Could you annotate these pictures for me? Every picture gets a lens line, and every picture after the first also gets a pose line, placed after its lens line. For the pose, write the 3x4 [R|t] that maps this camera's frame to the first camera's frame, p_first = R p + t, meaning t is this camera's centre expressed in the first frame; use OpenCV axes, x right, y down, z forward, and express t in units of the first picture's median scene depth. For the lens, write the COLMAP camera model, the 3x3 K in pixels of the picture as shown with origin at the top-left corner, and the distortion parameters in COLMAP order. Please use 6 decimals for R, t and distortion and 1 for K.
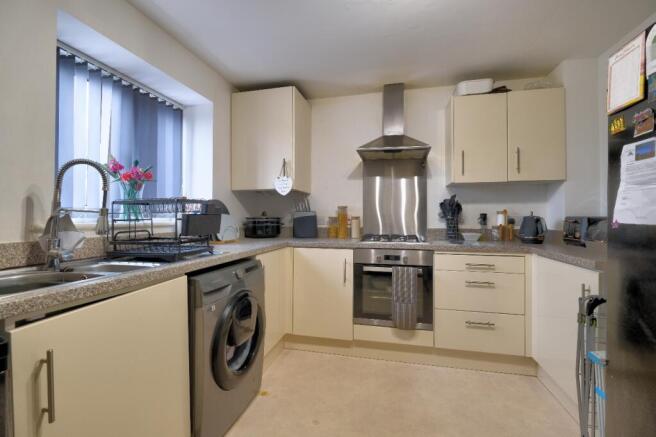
lens RADIAL K [[289.9, 0, 327.3], [0, 289.9, 216.4], [0, 0, 1]] dist [-0.004955, 0.000819]
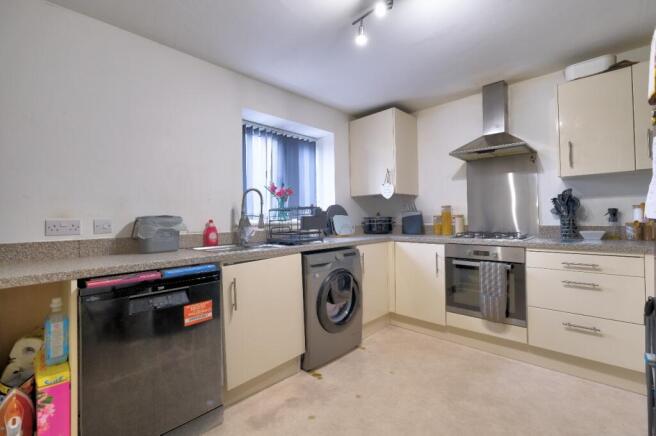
lens RADIAL K [[289.9, 0, 329.1], [0, 289.9, 217.3], [0, 0, 1]] dist [-0.004955, 0.000819]
pose [[0.861675, -0.017605, -0.507154, 0.284847], [0.019965, 0.999800, -0.000785, 0.000989], [0.507067, -0.009449, 0.861855, -0.196595]]
